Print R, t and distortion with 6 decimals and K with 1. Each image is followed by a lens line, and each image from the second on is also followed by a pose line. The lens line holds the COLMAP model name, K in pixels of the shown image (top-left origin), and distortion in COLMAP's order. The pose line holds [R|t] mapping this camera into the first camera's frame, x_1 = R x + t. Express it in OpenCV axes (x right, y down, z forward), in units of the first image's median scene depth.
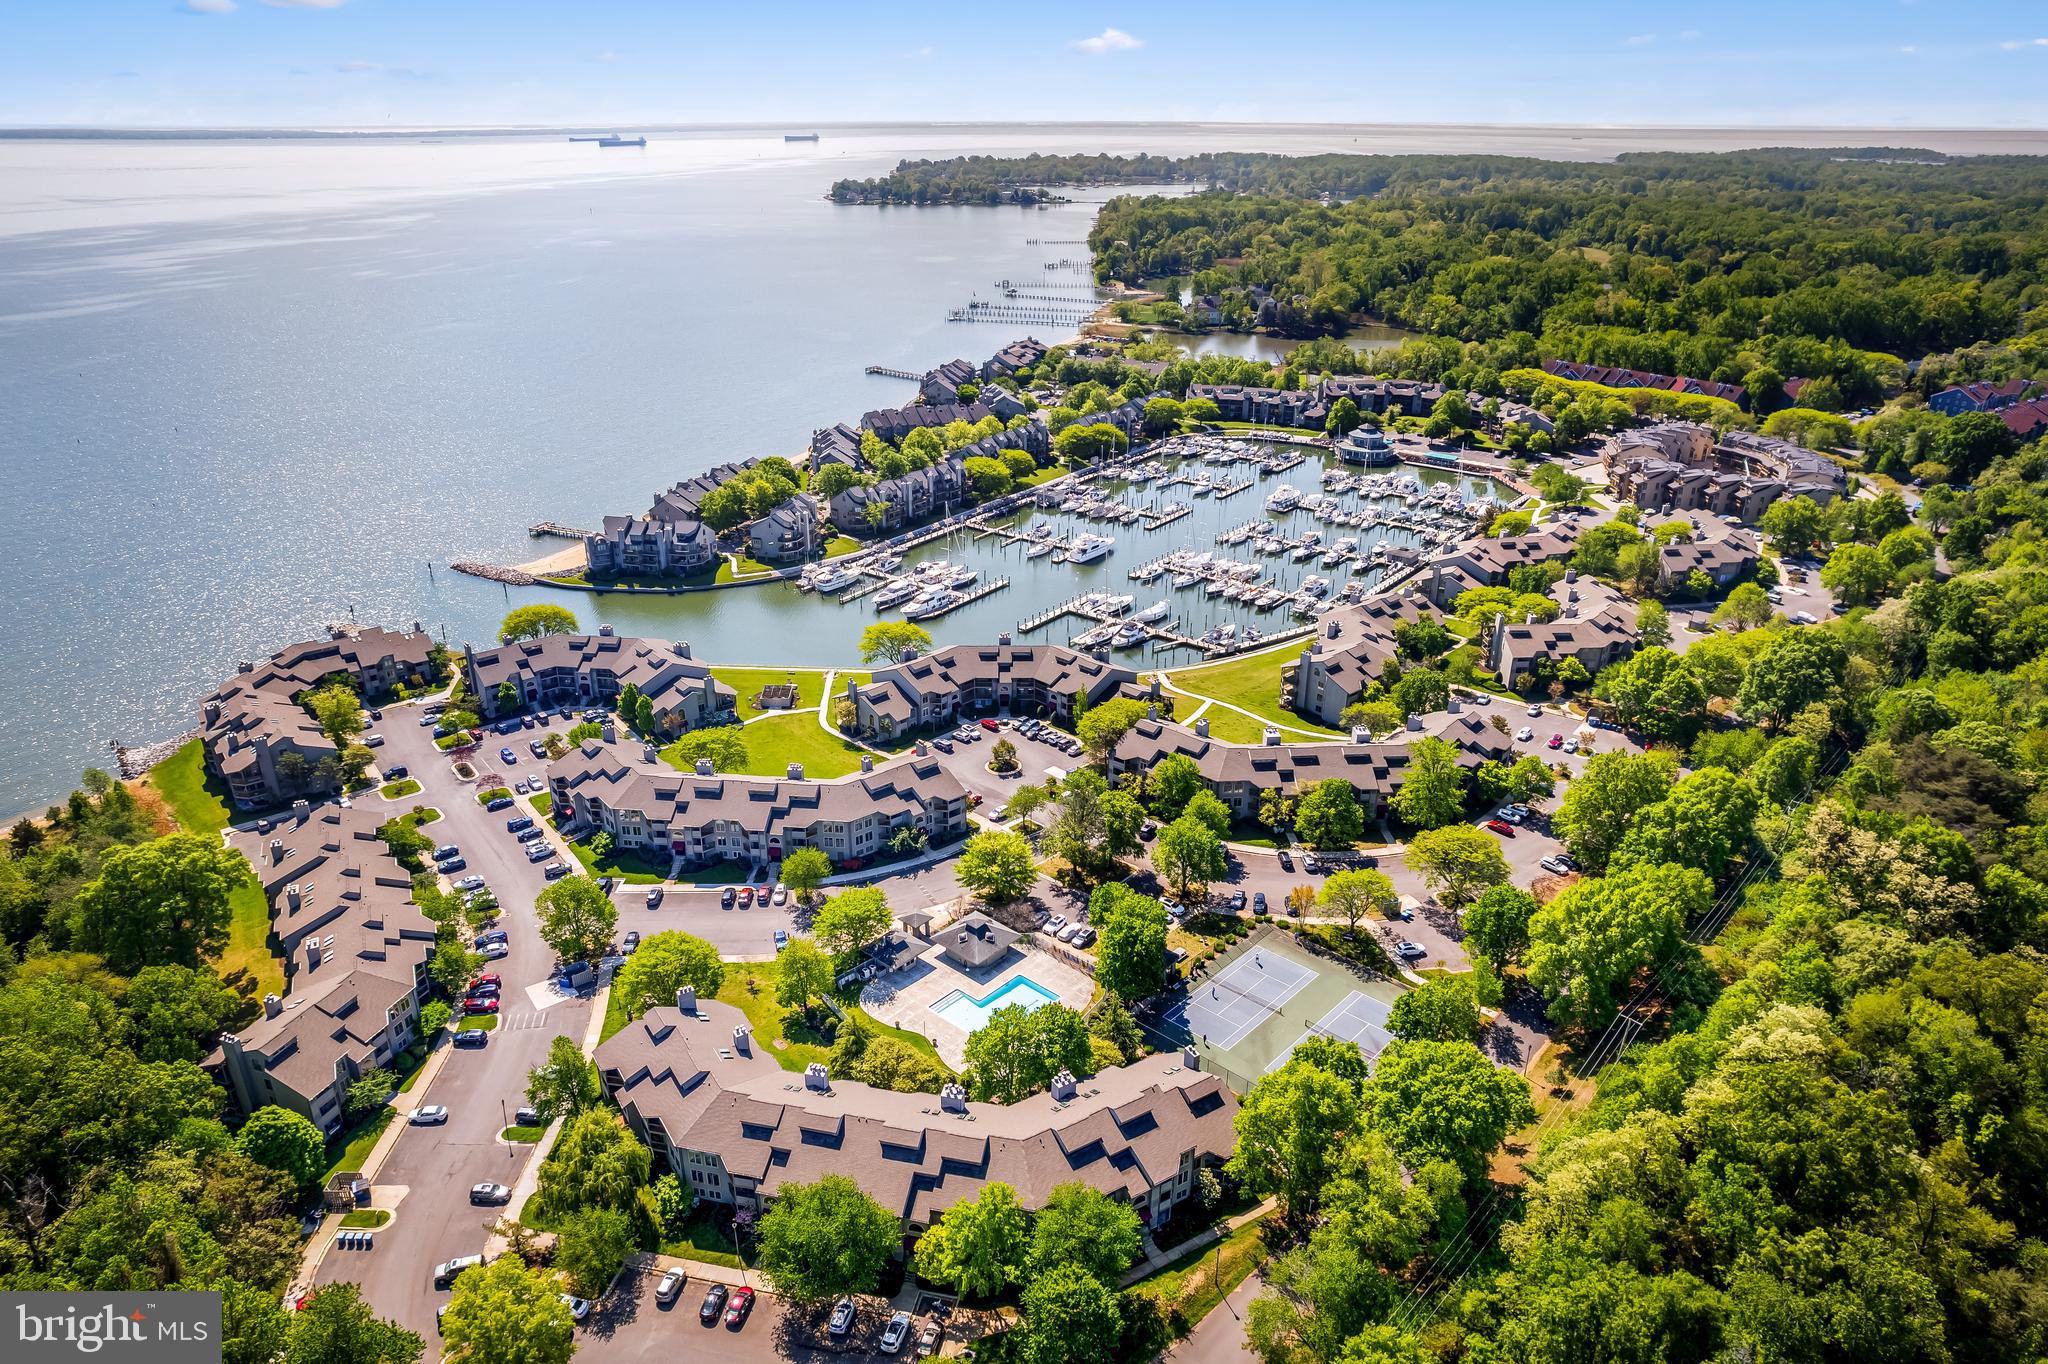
lens RADIAL K [[1299.4, 0, 1024.0], [0, 1299.4, 682.0], [0, 0, 1]] dist [-0.057923, 0.001100]
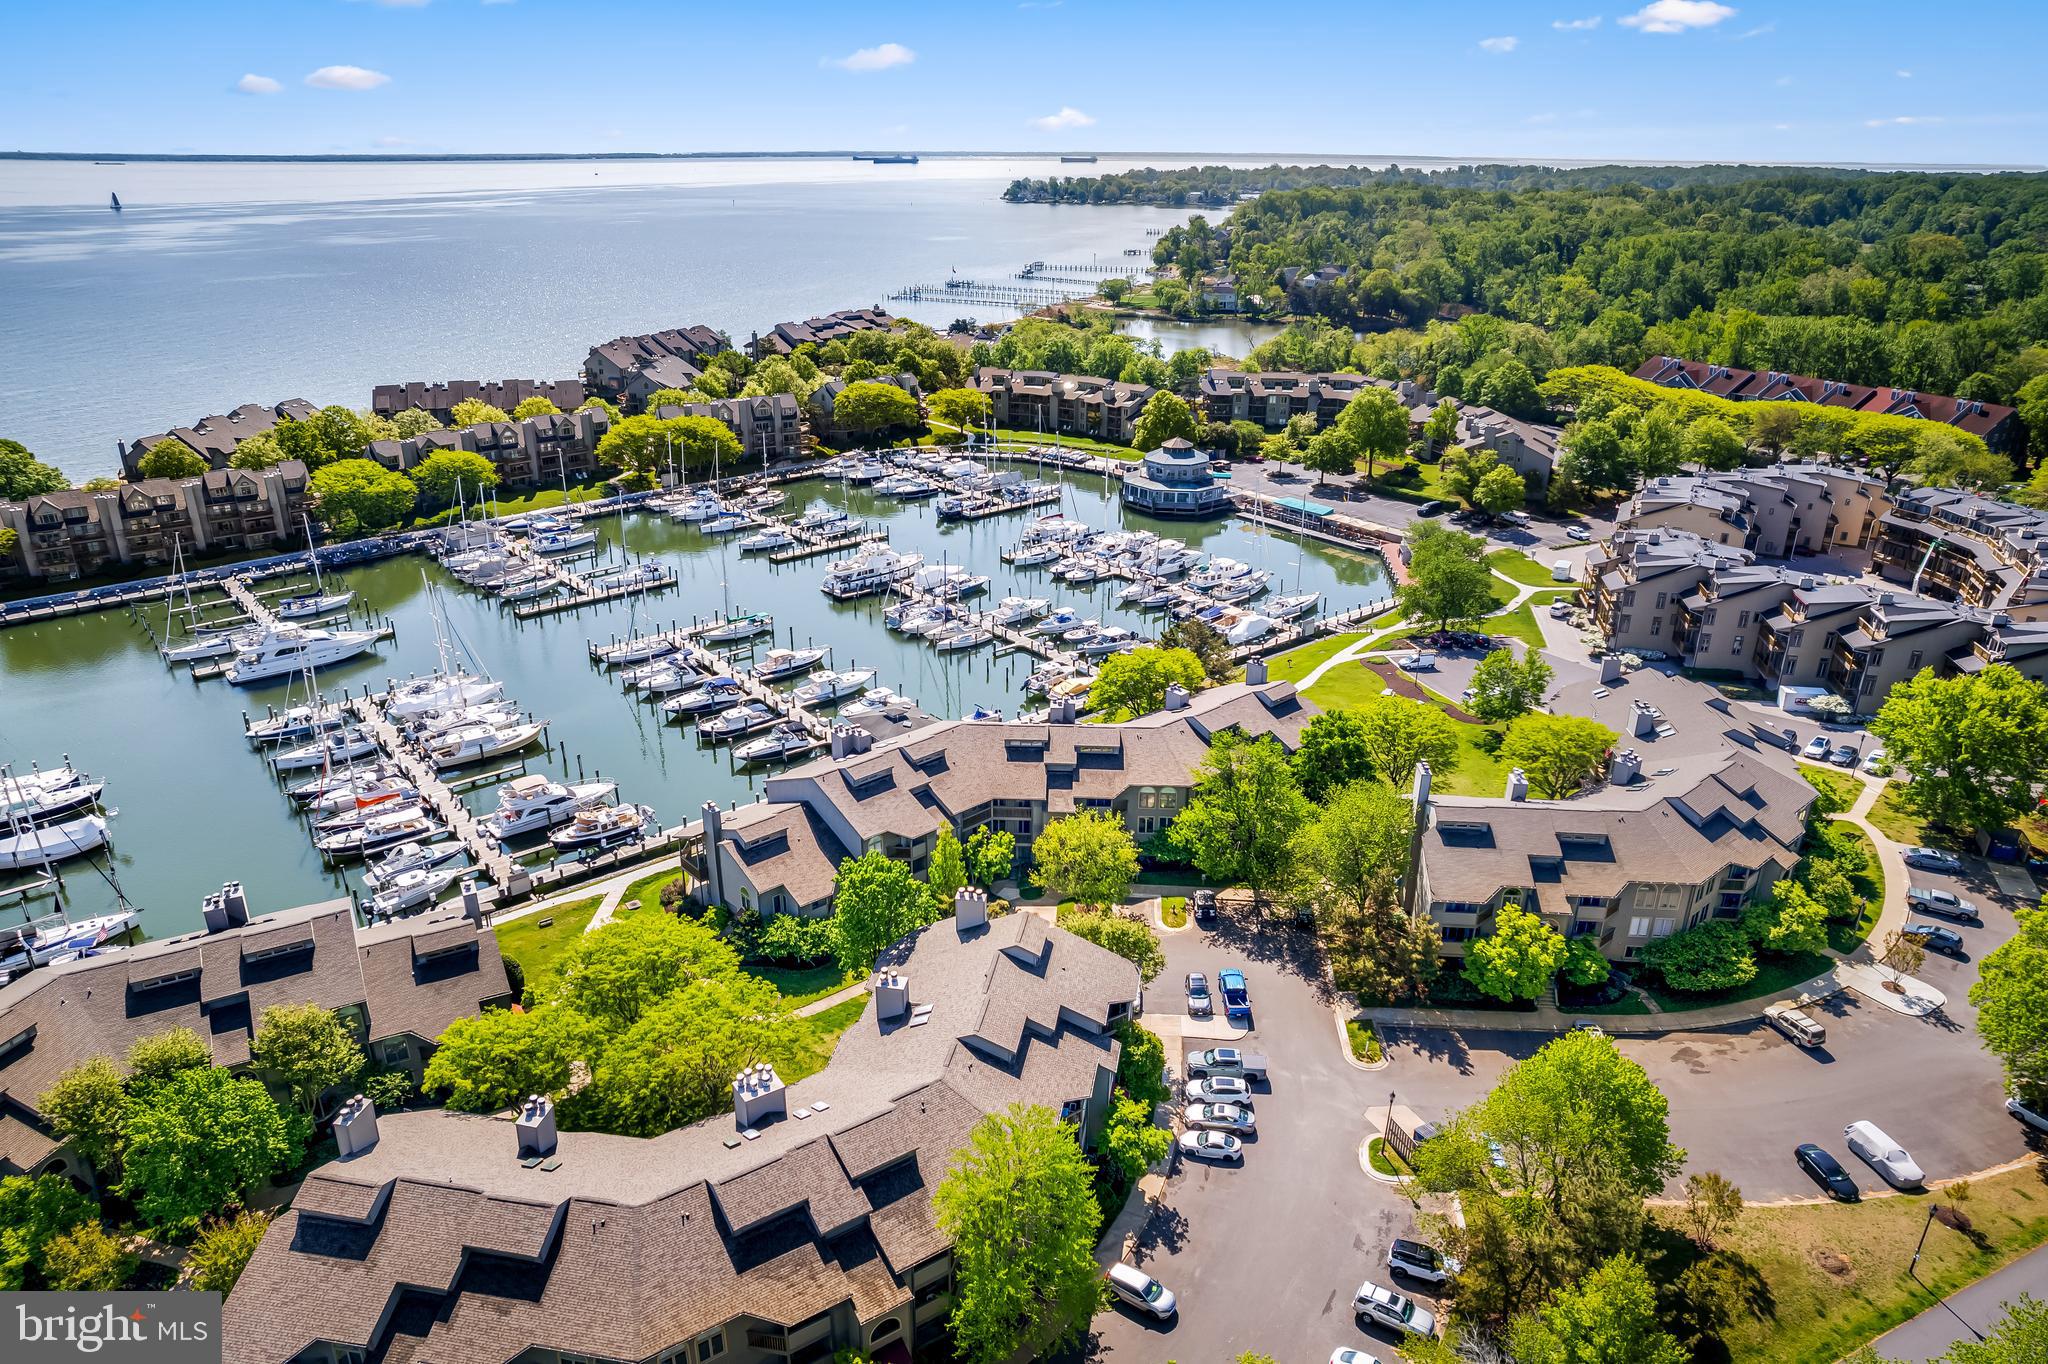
lens RADIAL K [[1311.2, 0, 1017.3], [0, 1311.2, 685.6], [0, 0, 1]] dist [-0.069083, 0.049816]
pose [[0.974951, 0.086494, -0.204915, 0.353475], [-0.091094, 0.995756, -0.013105, -0.093960], [0.202912, 0.031444, 0.978692, 0.508773]]
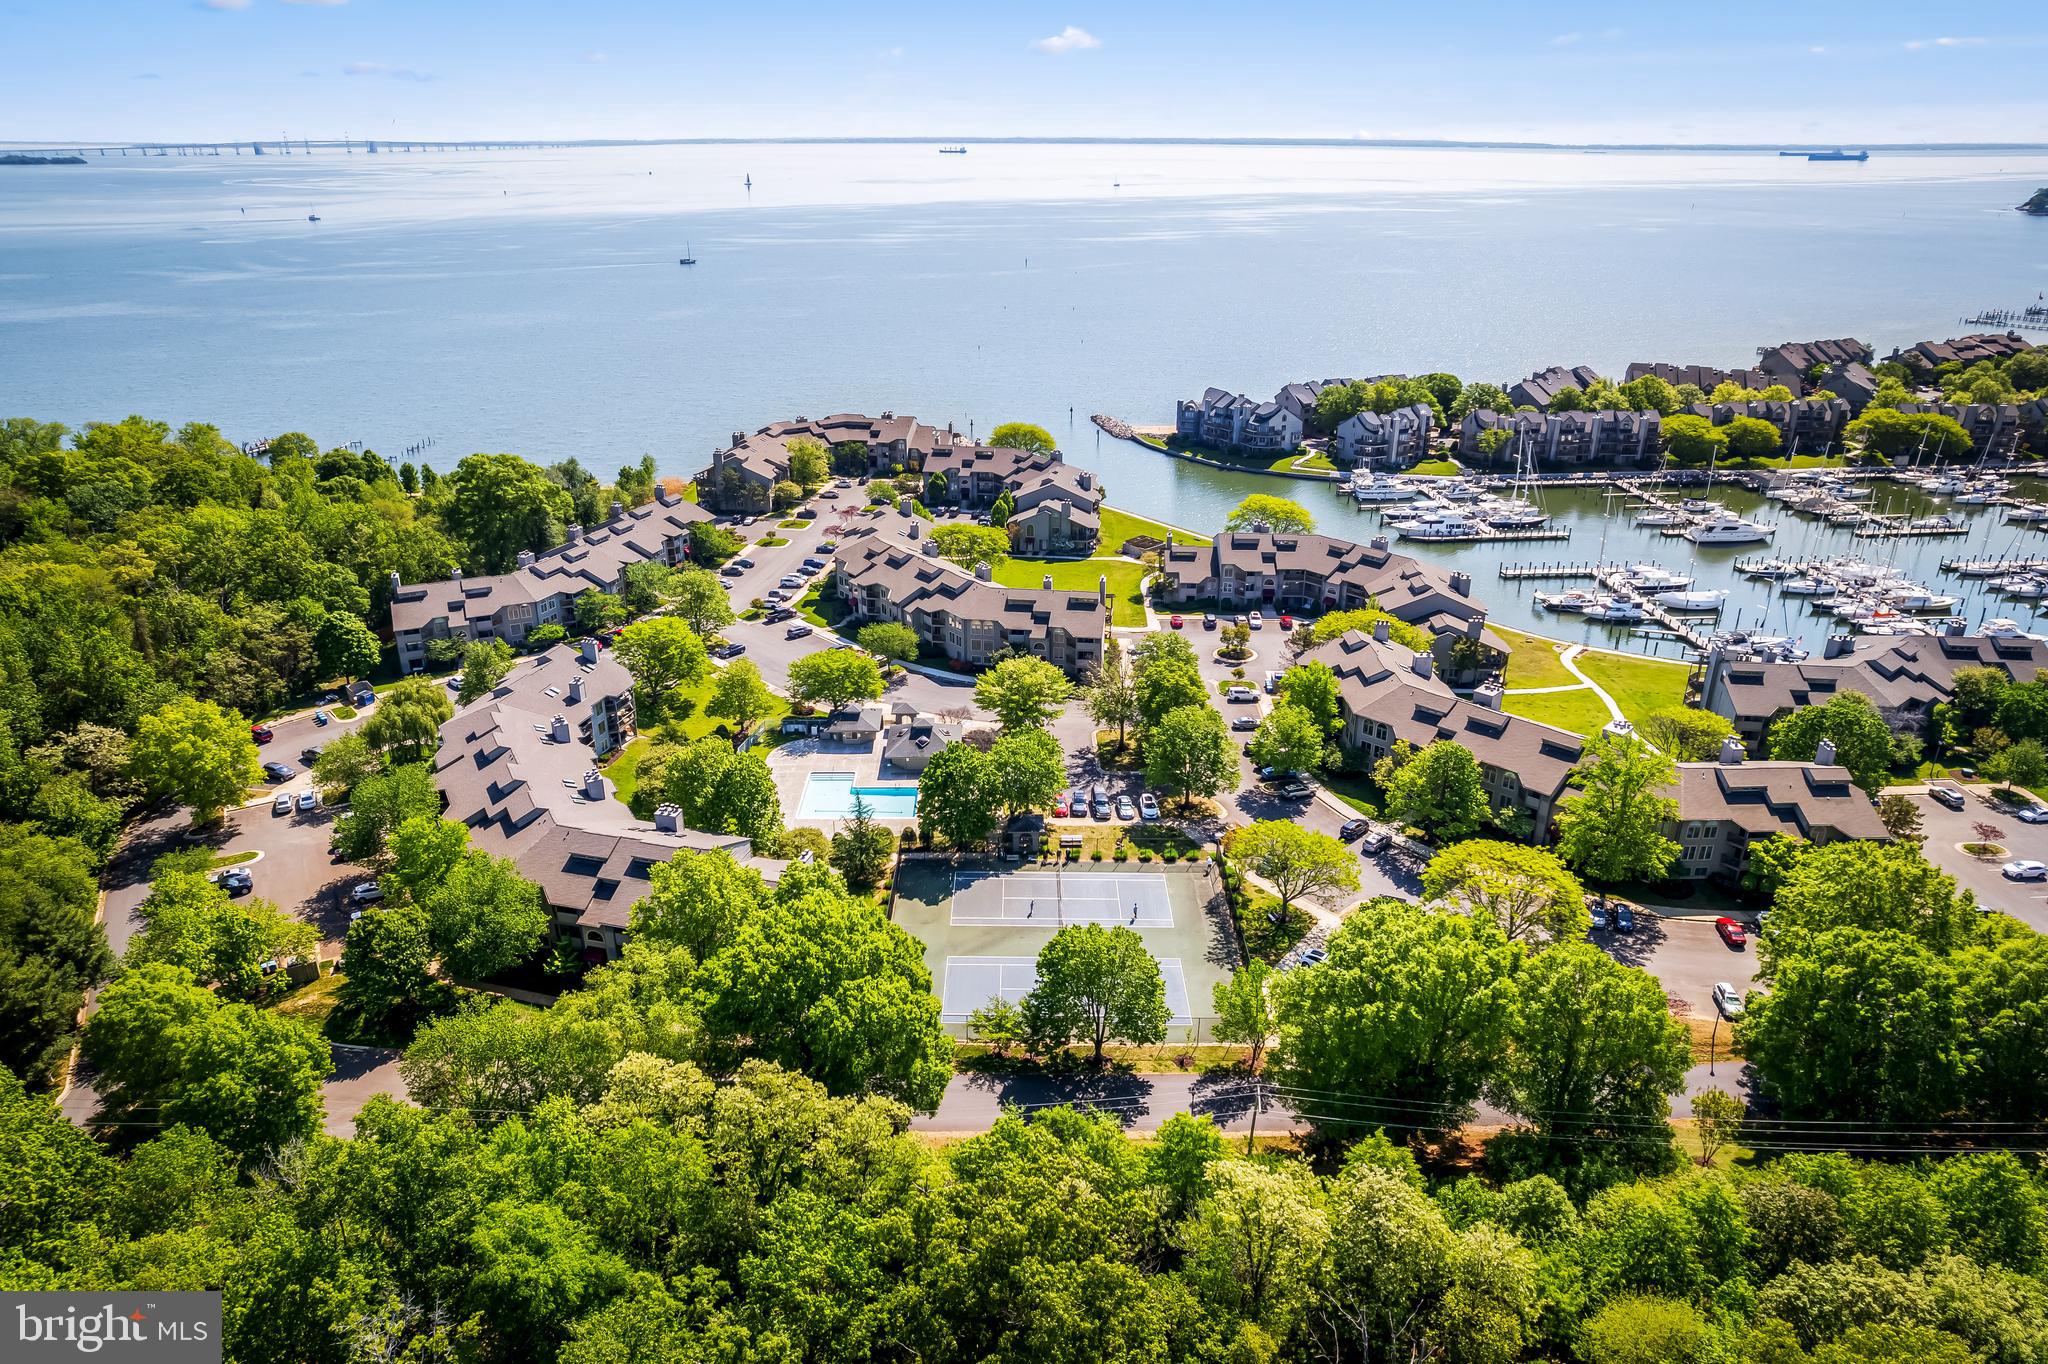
lens RADIAL K [[1311.2, 0, 1017.3], [0, 1311.2, 685.6], [0, 0, 1]] dist [-0.069083, 0.049816]
pose [[0.672267, 0.286305, -0.682705, 0.266120], [-0.294884, 0.949434, 0.107788, 0.019751], [0.679044, 0.128856, 0.722700, 0.168326]]
